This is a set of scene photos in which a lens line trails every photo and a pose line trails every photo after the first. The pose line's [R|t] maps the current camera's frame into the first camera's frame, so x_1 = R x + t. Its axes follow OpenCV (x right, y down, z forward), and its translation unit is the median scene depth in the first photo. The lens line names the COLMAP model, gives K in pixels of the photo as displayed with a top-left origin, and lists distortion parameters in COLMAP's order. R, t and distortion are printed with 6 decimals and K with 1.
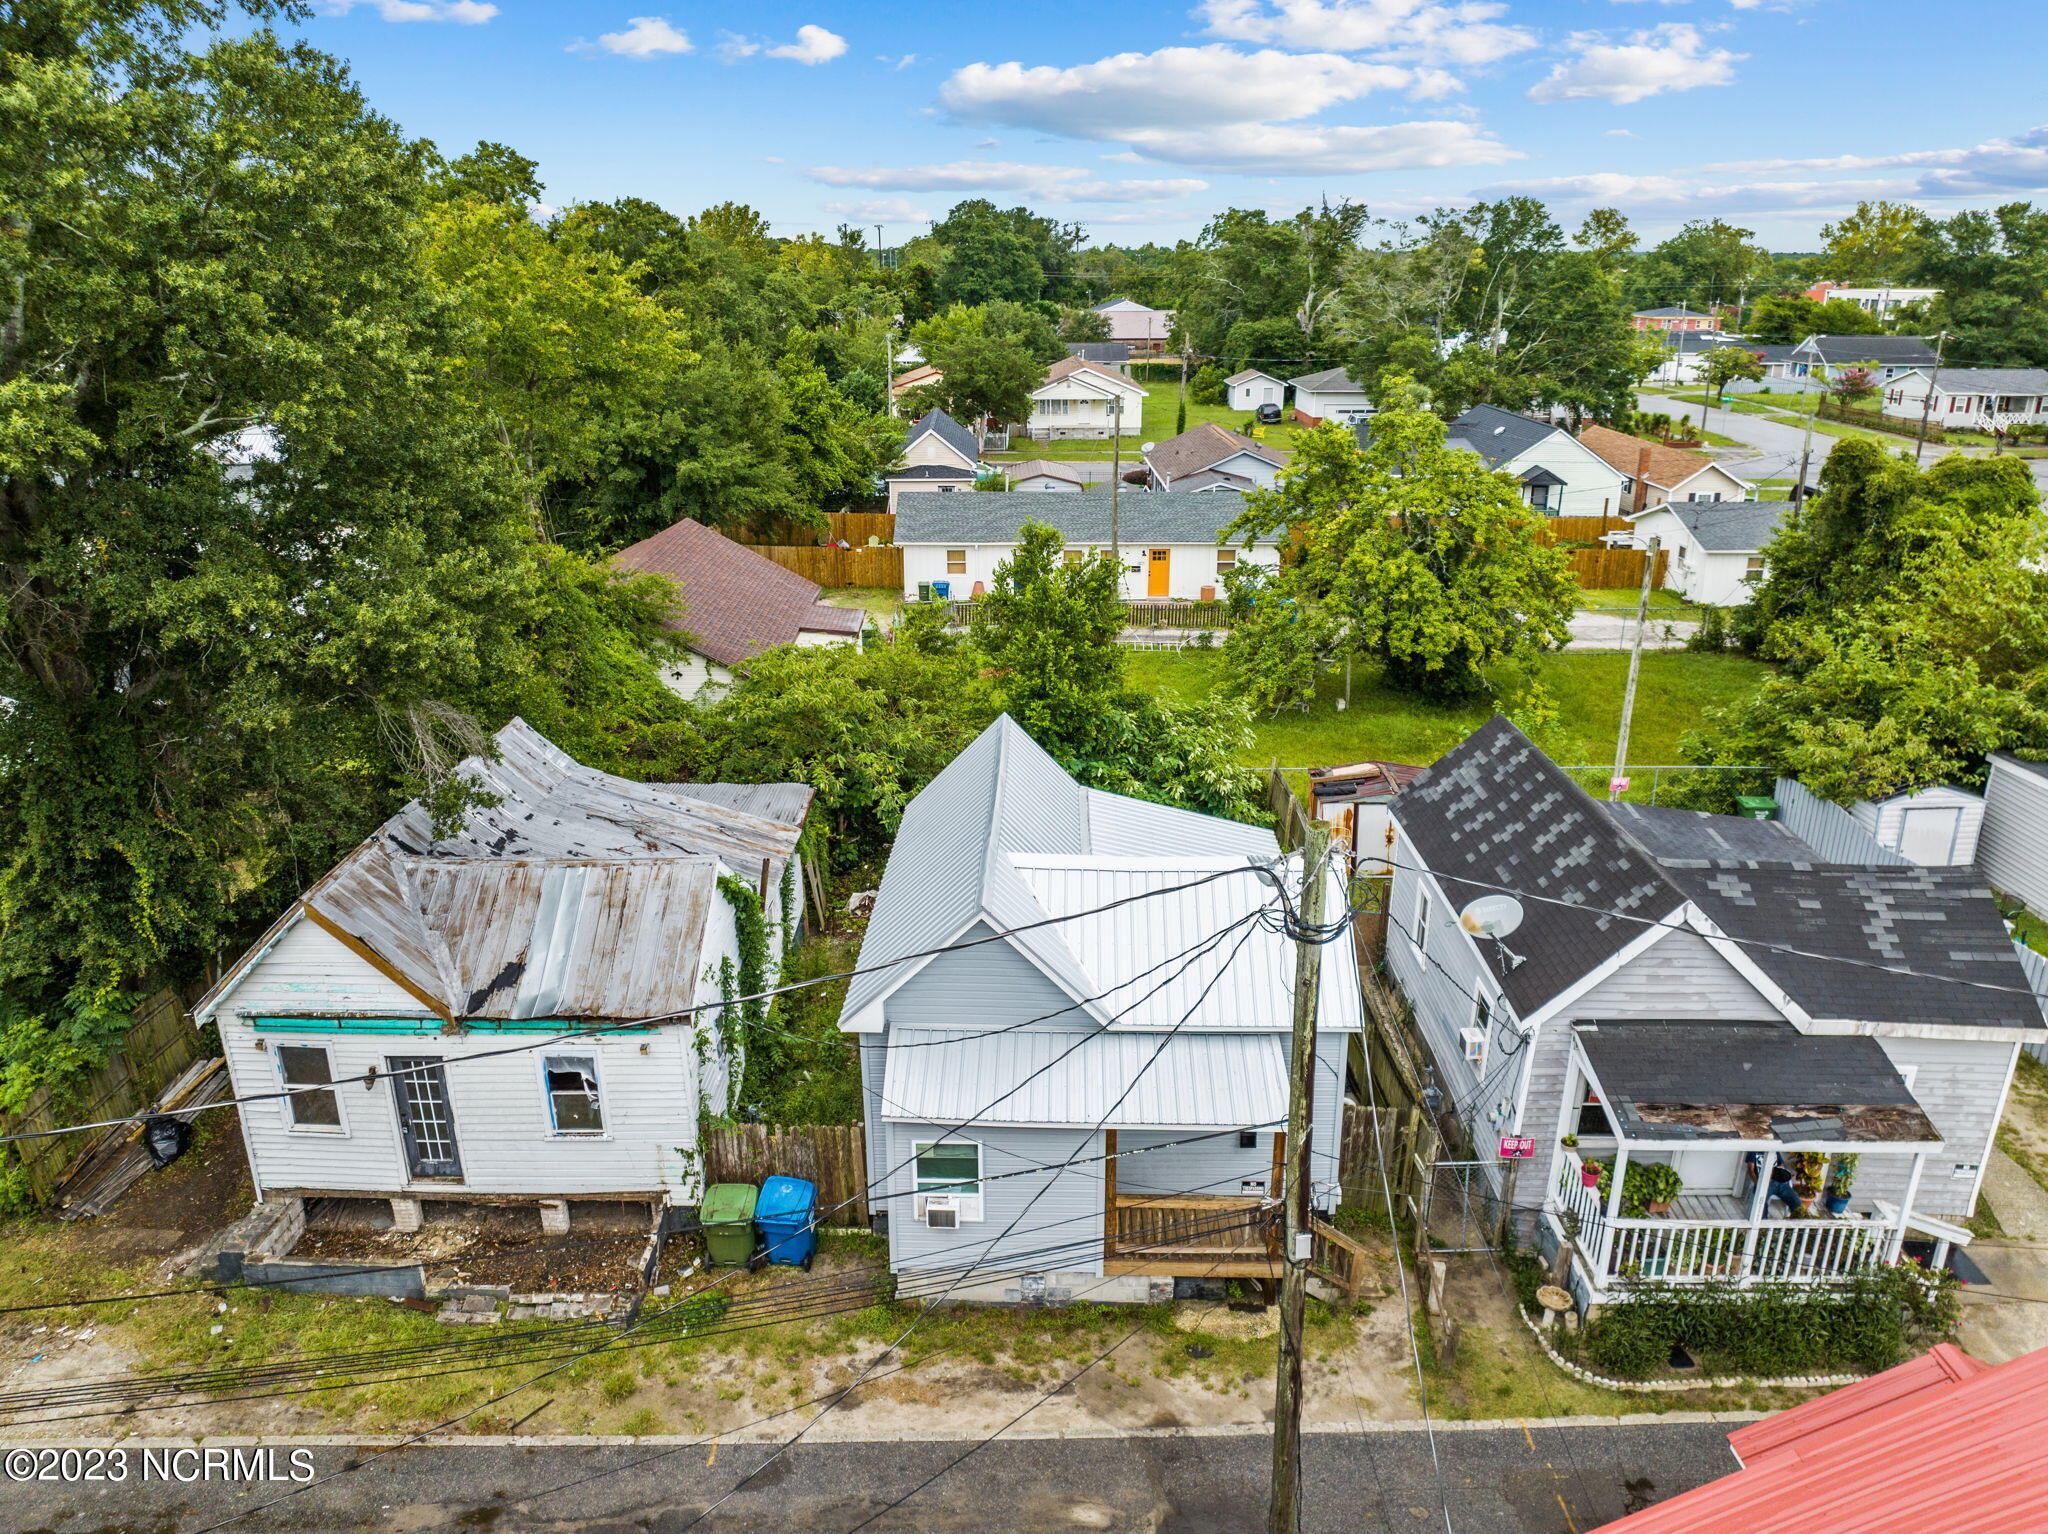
lens RADIAL K [[1437.0, 0, 1024.3], [0, 1437.0, 785.3], [0, 0, 1]] dist [-0.041459, 0.003455]
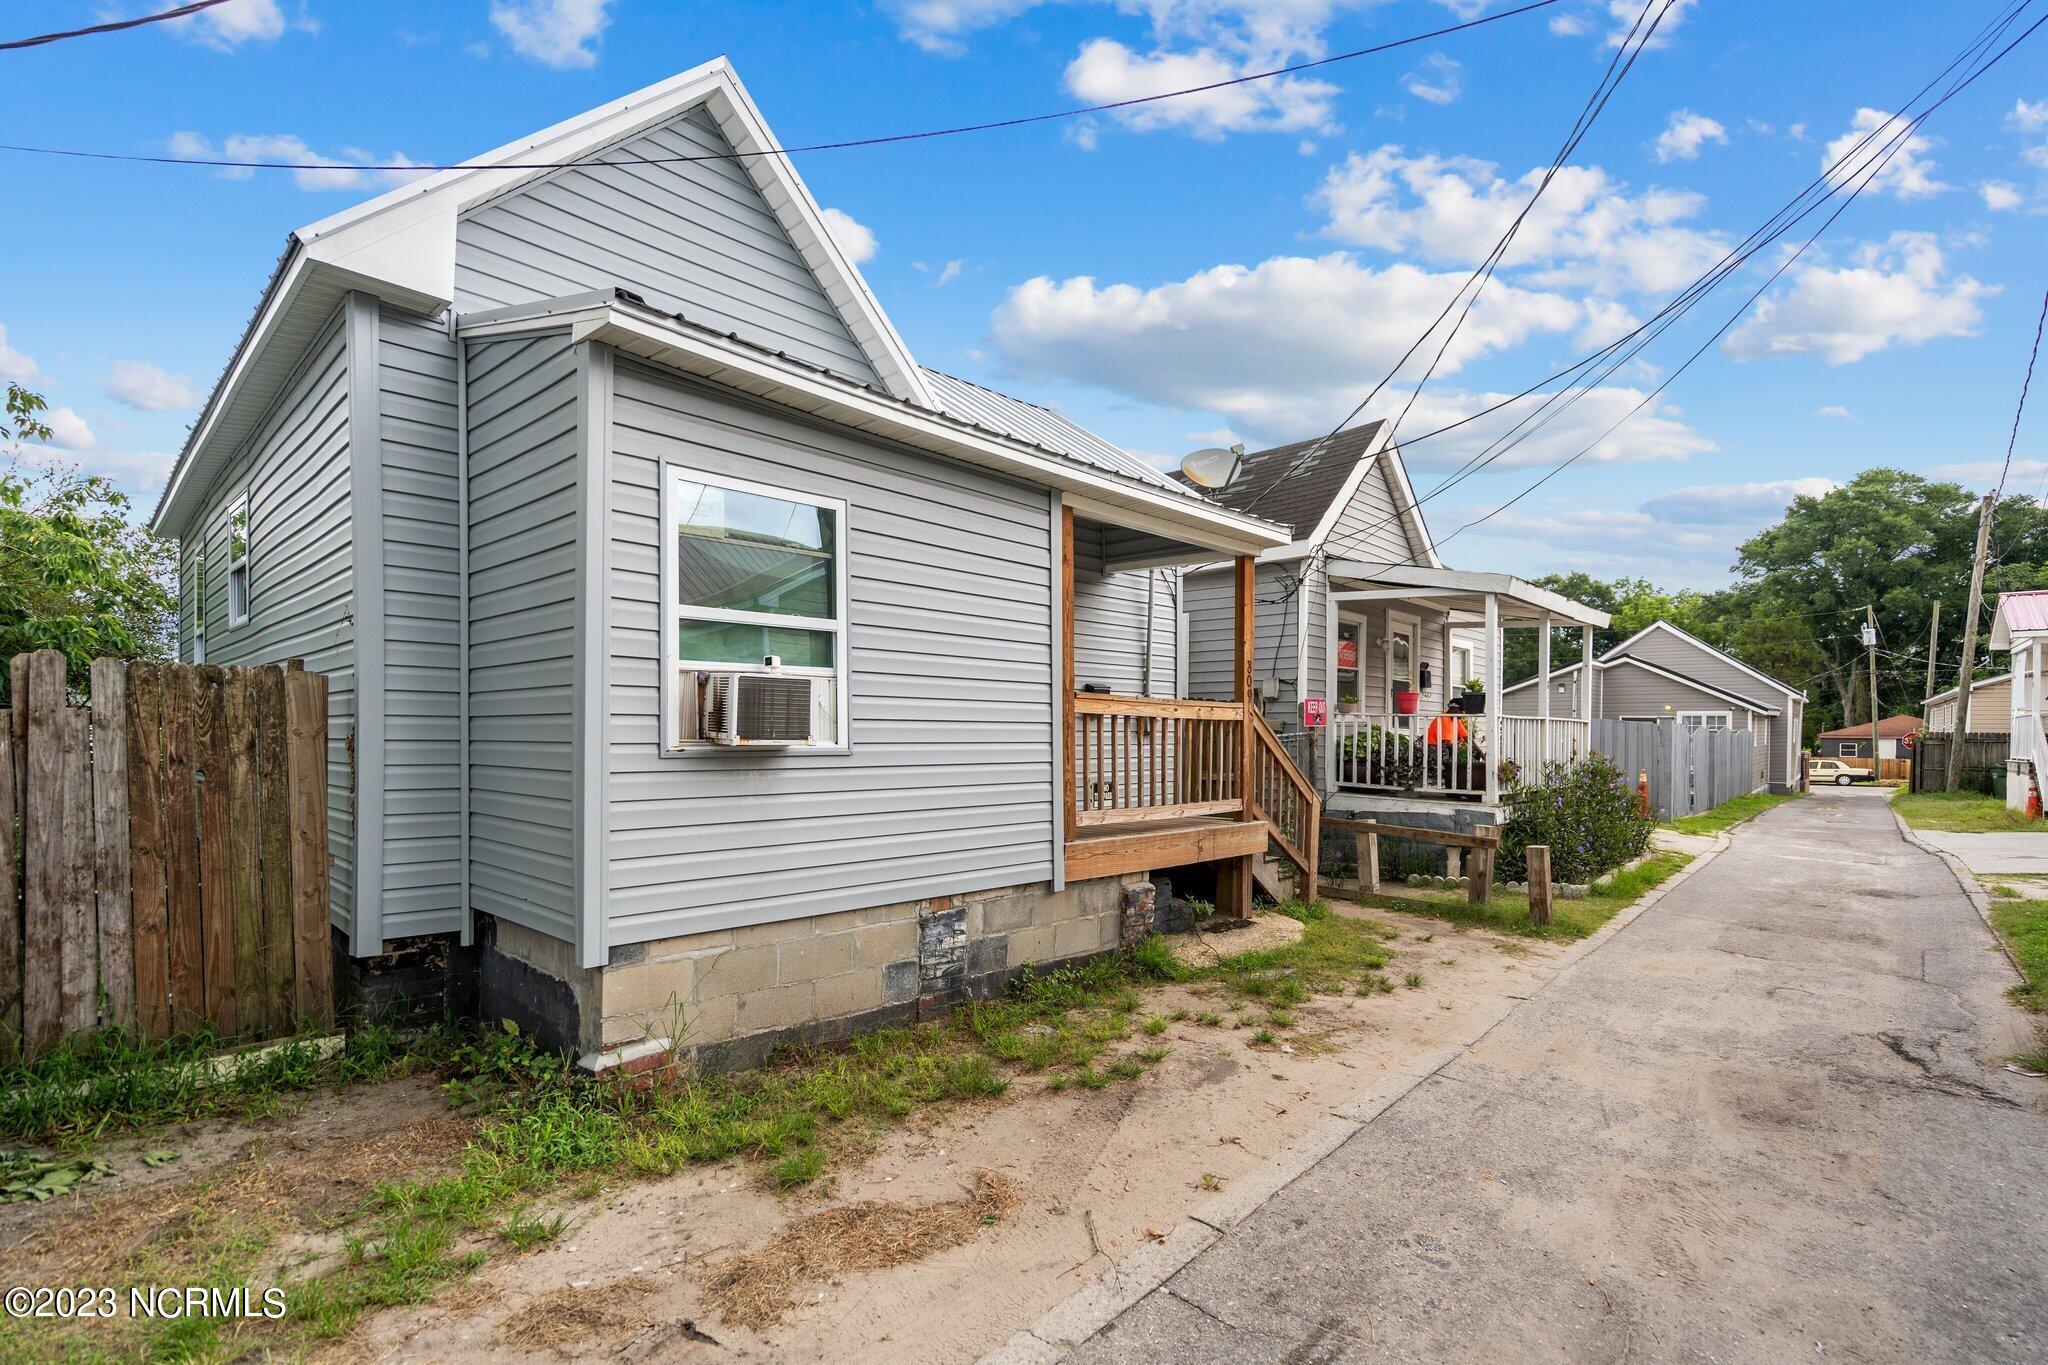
lens RADIAL K [[956.3, 0, 1035.0], [0, 956.3, 740.6], [0, 0, 1]] dist [-0.005014, 0.002412]
pose [[0.671481, -0.000507, 0.741022, -0.163363], [0.244310, 0.944239, -0.220737, 0.333457], [-0.699590, 0.329260, 0.634162, 0.728637]]
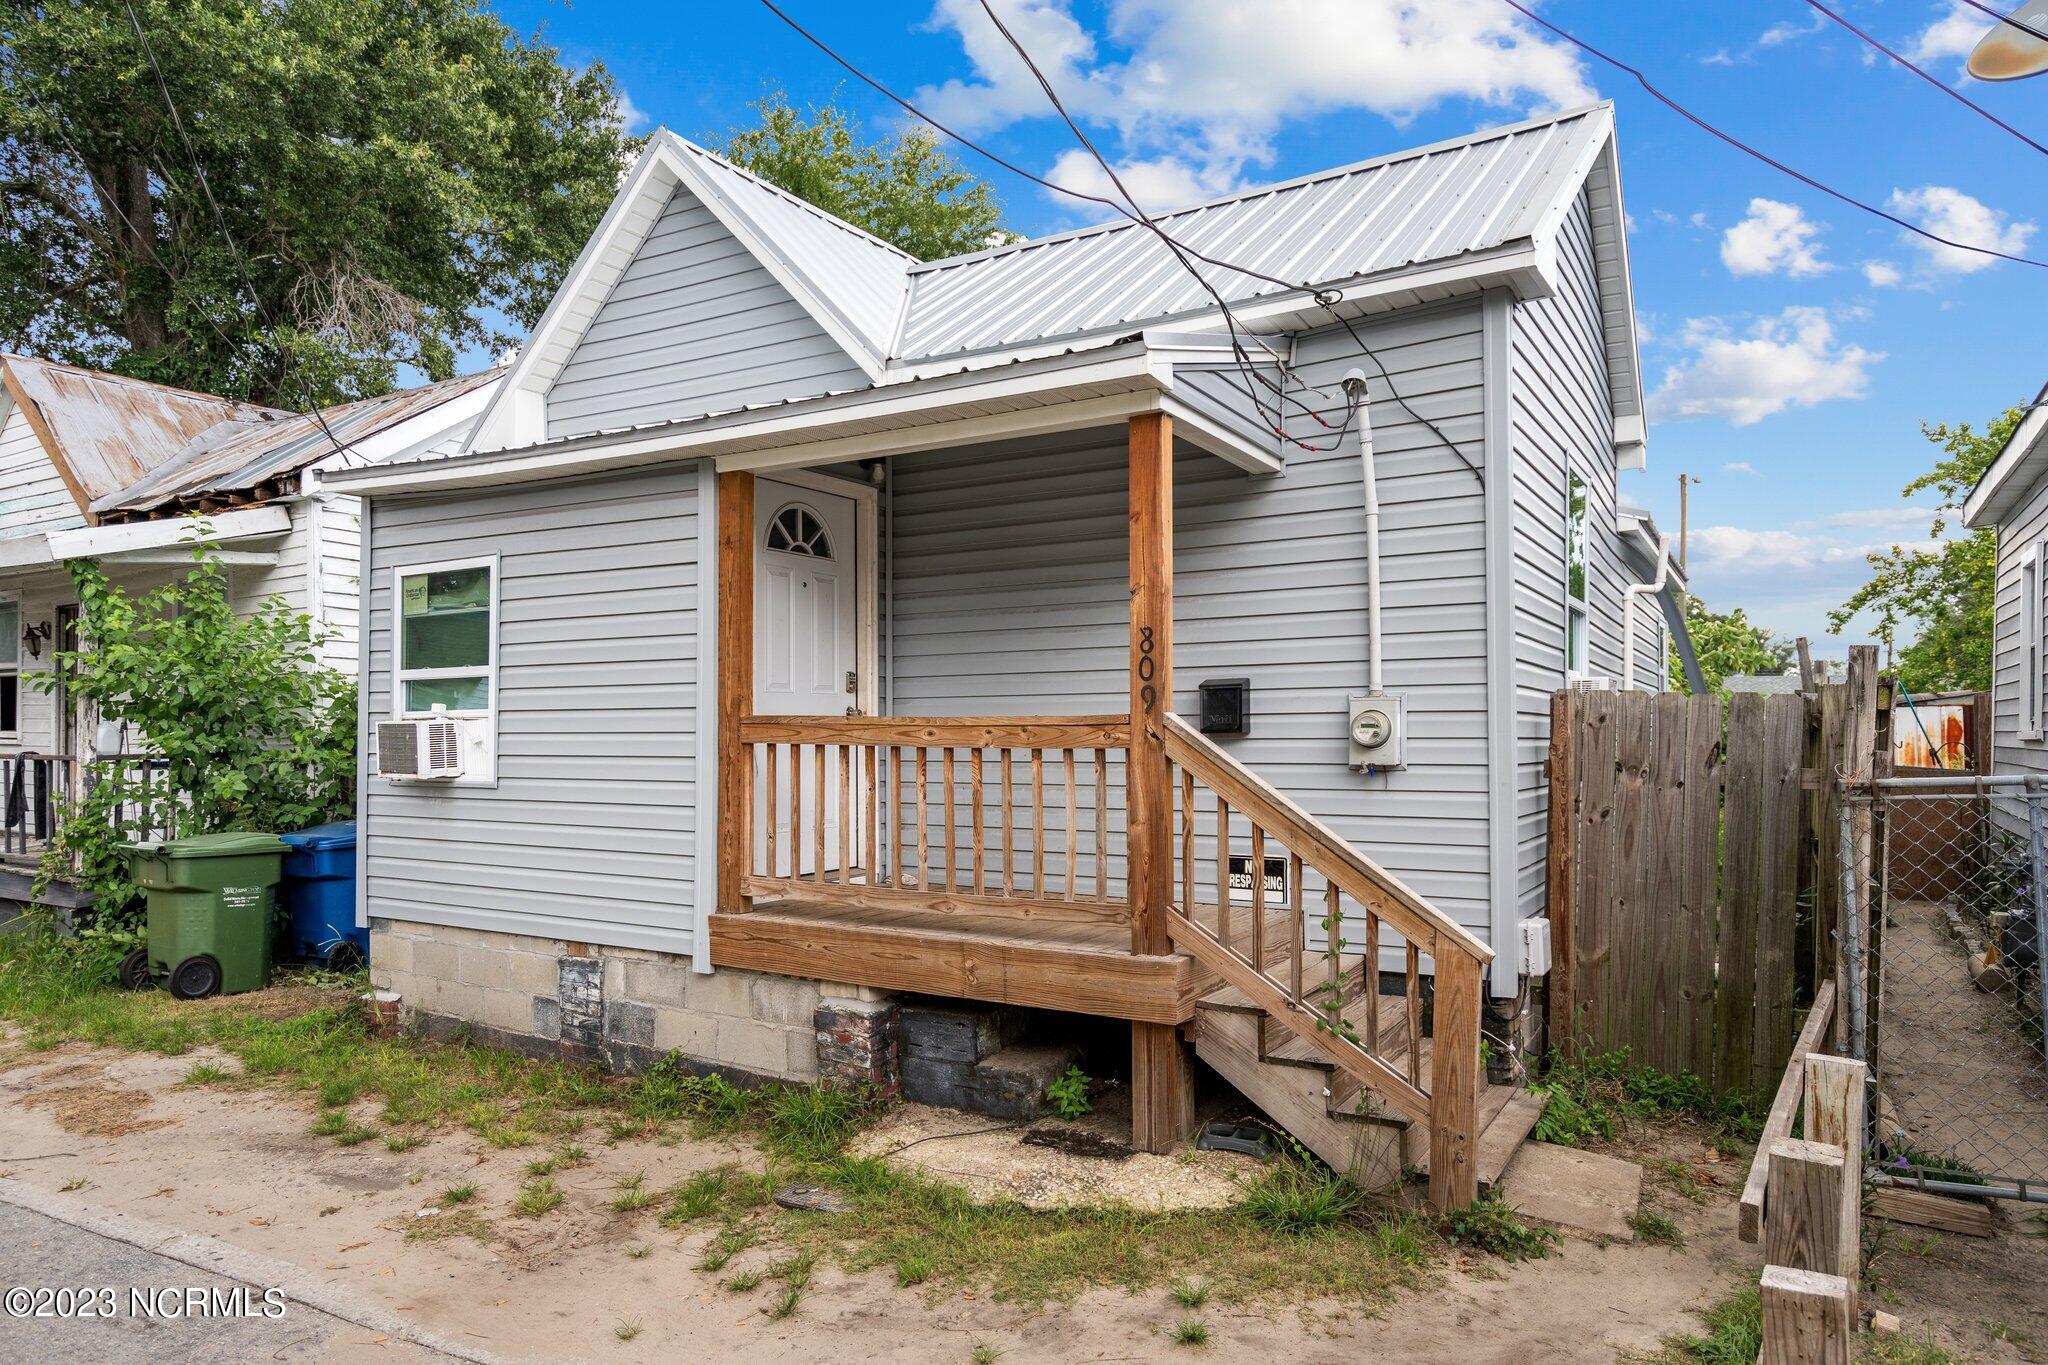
lens RADIAL K [[1304.1, 0, 1023.1], [0, 1304.1, 731.6], [0, 0, 1]] dist [0.011499, -0.003305]
pose [[0.866784, -0.001797, -0.498681, 0.259735], [-0.165653, 0.942172, -0.291327, 0.337697], [0.470366, 0.335126, 0.816362, 0.688717]]
